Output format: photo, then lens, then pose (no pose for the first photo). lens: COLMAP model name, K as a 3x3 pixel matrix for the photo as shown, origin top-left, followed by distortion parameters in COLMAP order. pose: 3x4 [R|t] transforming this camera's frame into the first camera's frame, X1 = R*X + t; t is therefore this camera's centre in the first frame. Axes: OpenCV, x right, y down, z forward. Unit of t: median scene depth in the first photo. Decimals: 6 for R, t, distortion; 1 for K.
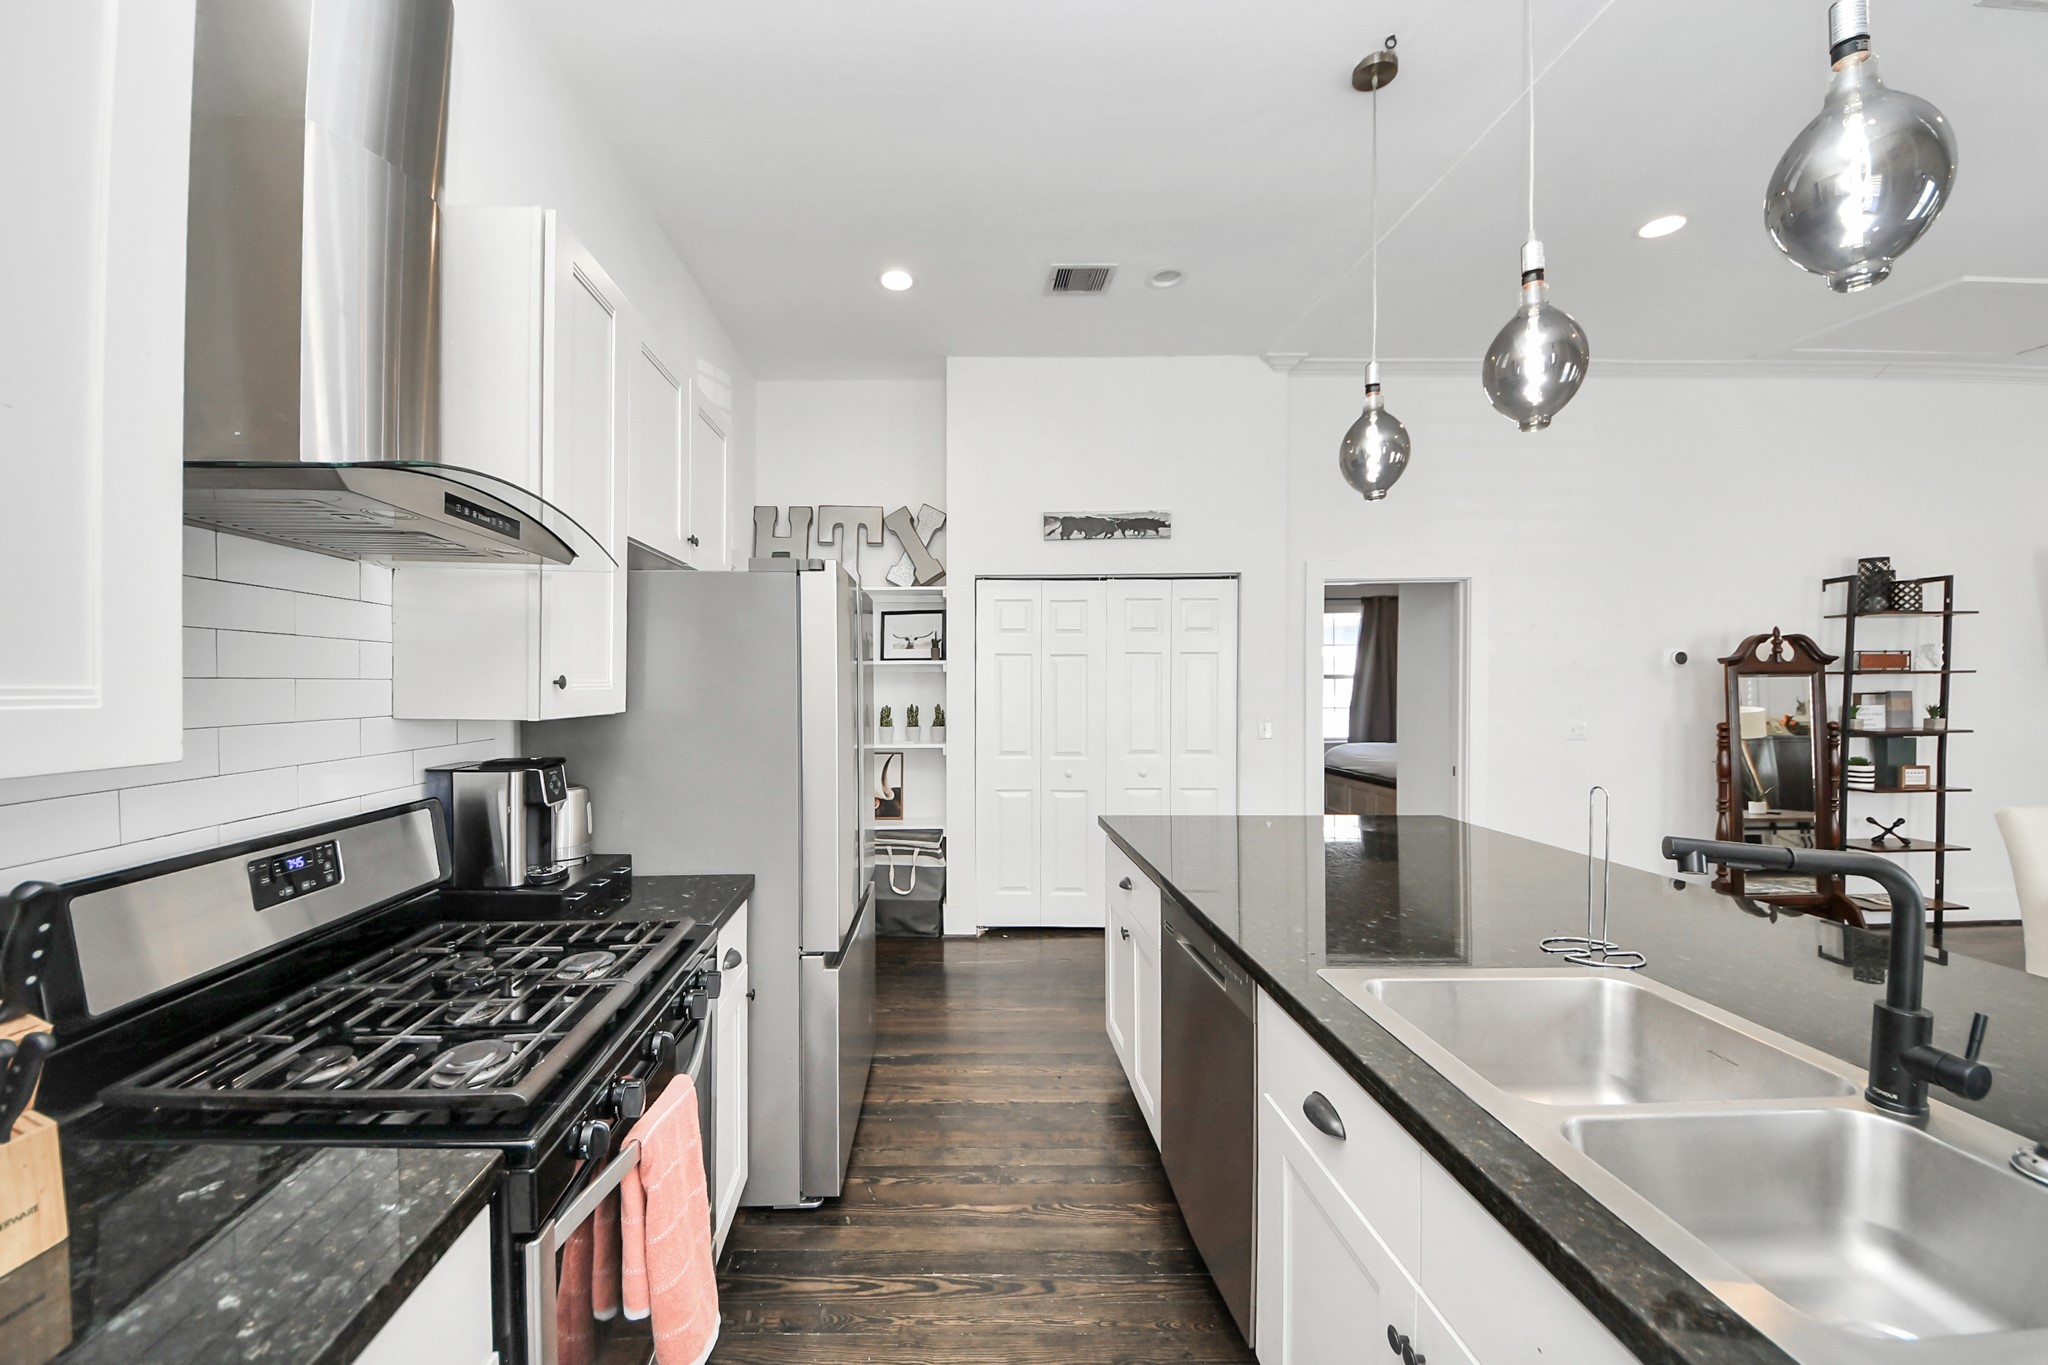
lens RADIAL K [[729.8, 0, 974.9], [0, 729.8, 693.8], [0, 0, 1]] dist [0.006021, -0.008142]
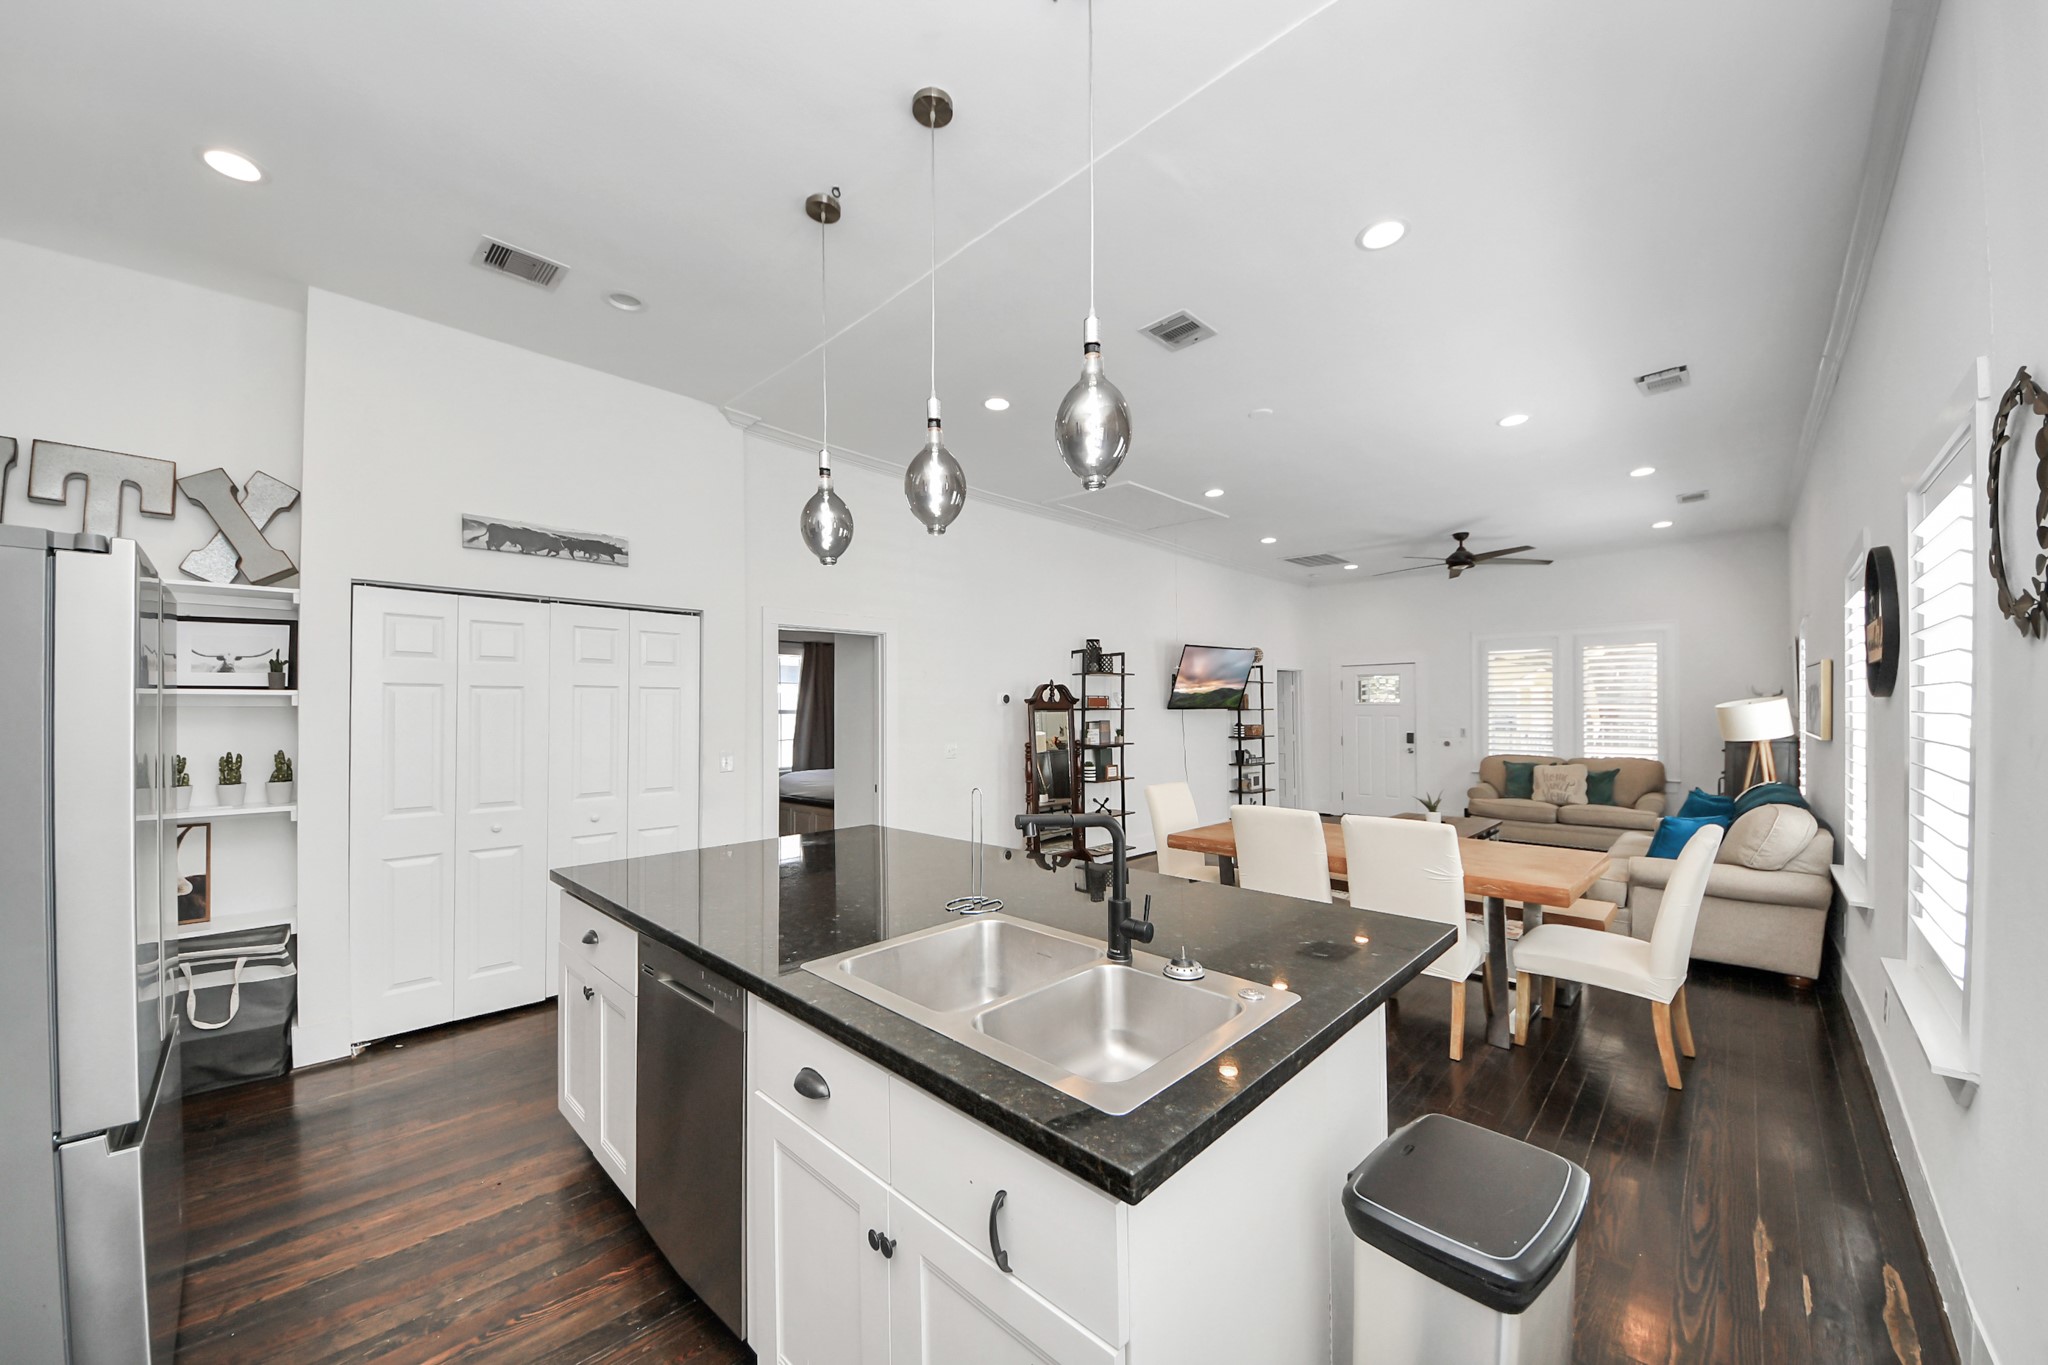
lens RADIAL K [[729.8, 0, 1011.4], [0, 729.8, 704.3], [0, 0, 1]] dist [0.006021, -0.008142]
pose [[0.706776, 0.007934, 0.707393, -0.051103], [0.013549, 0.999602, -0.024749, -0.002766], [-0.707308, 0.027077, 0.706387, -0.030044]]
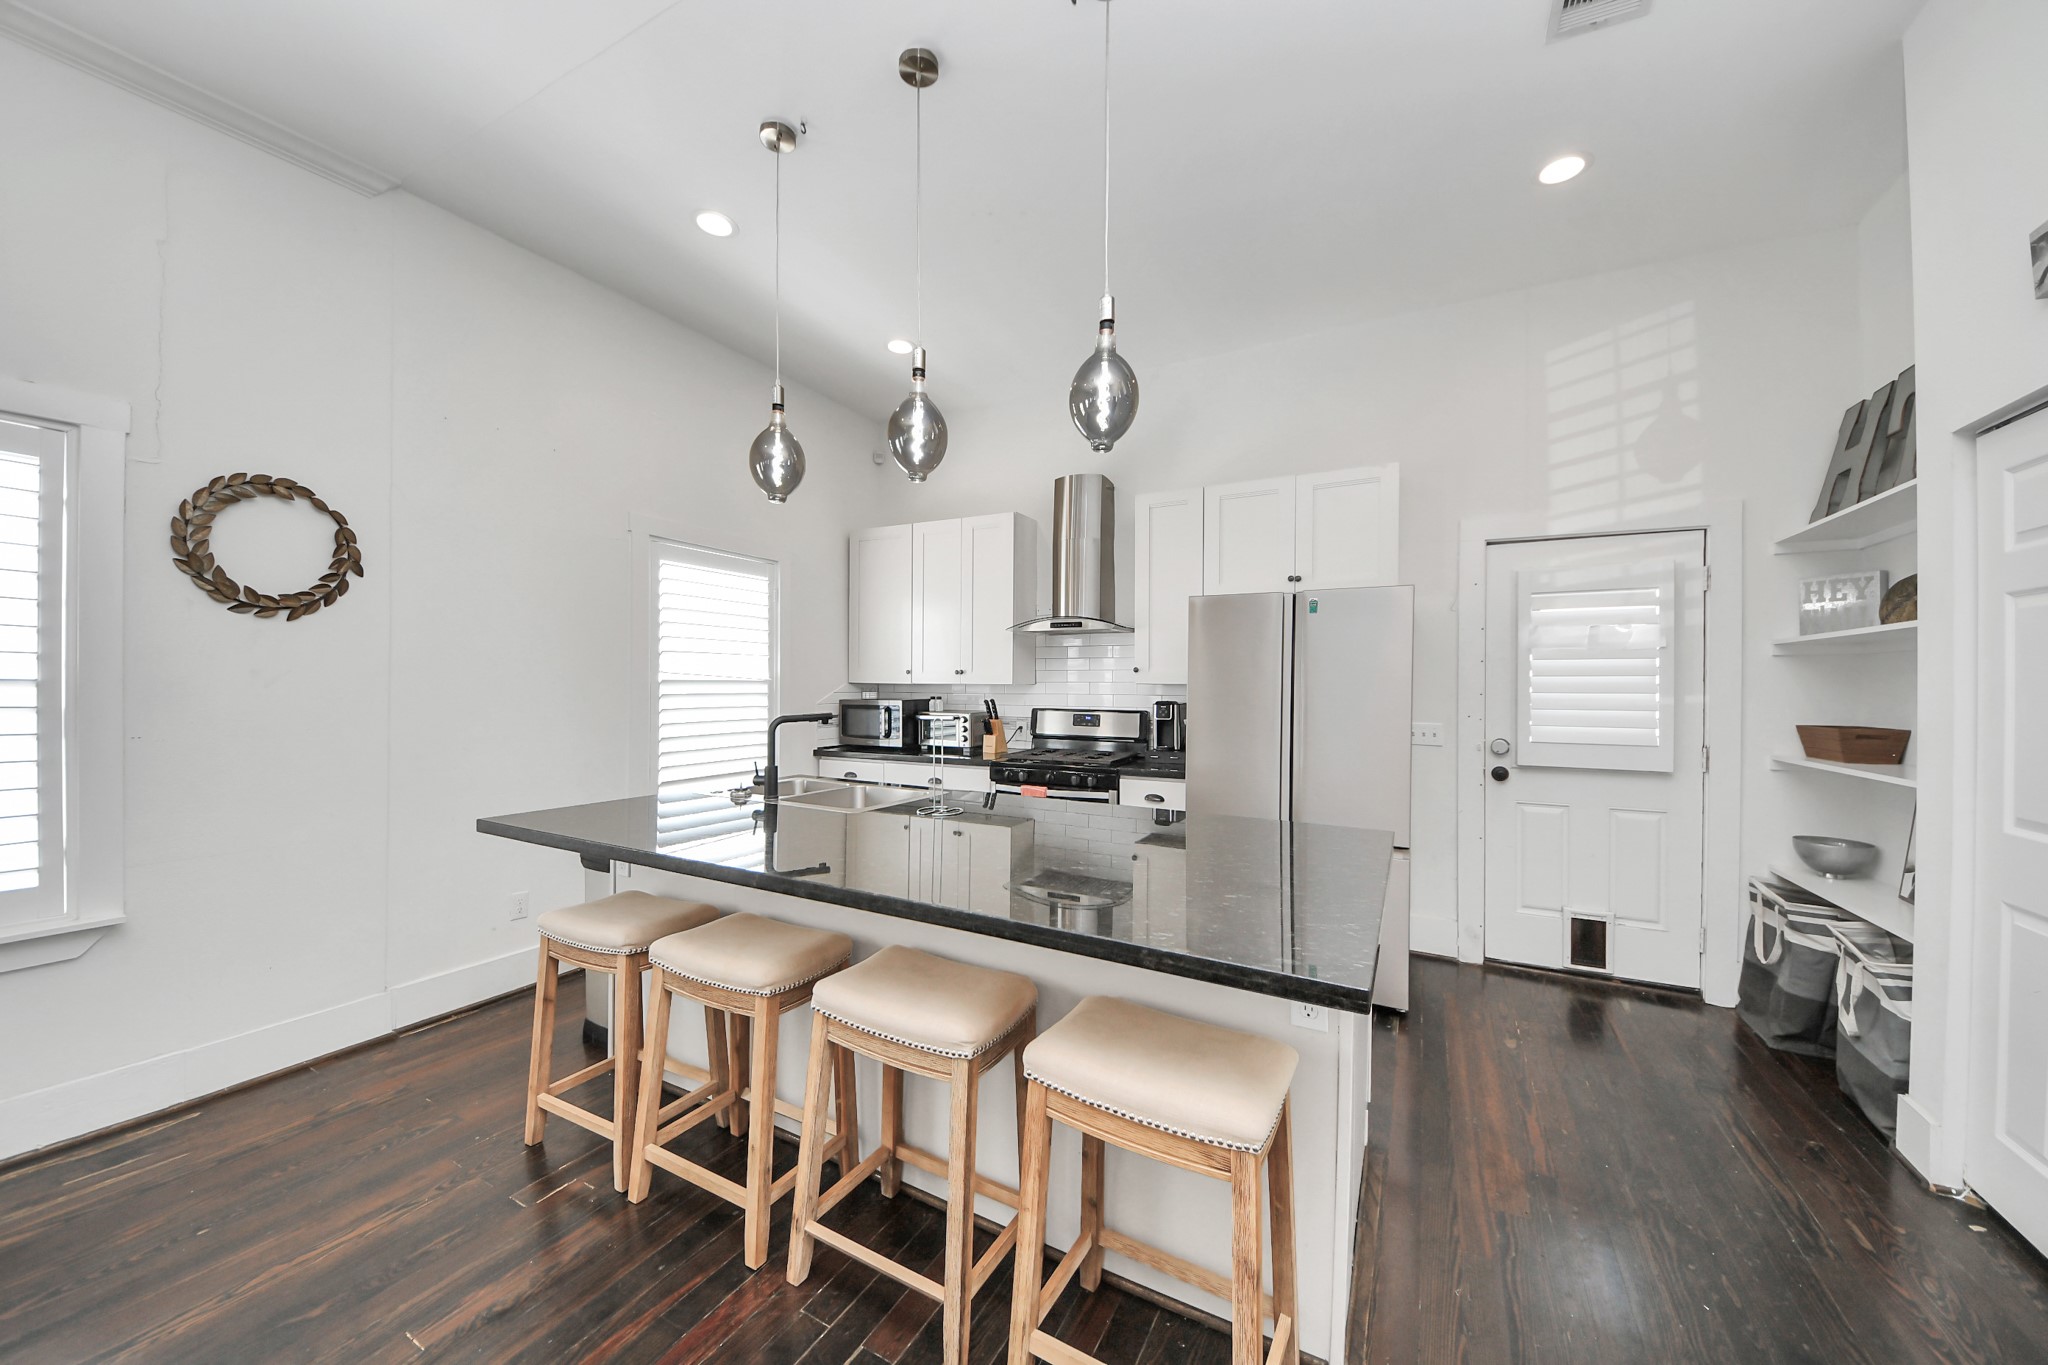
lens RADIAL K [[729.8, 0, 1019.7], [0, 729.8, 689.7], [0, 0, 1]] dist [0.006021, -0.008142]
pose [[-0.485726, 0.004719, -0.874098, 0.819192], [-0.018165, 0.999715, 0.015491, 0.011257], [0.873922, 0.023402, -0.485502, 0.811250]]
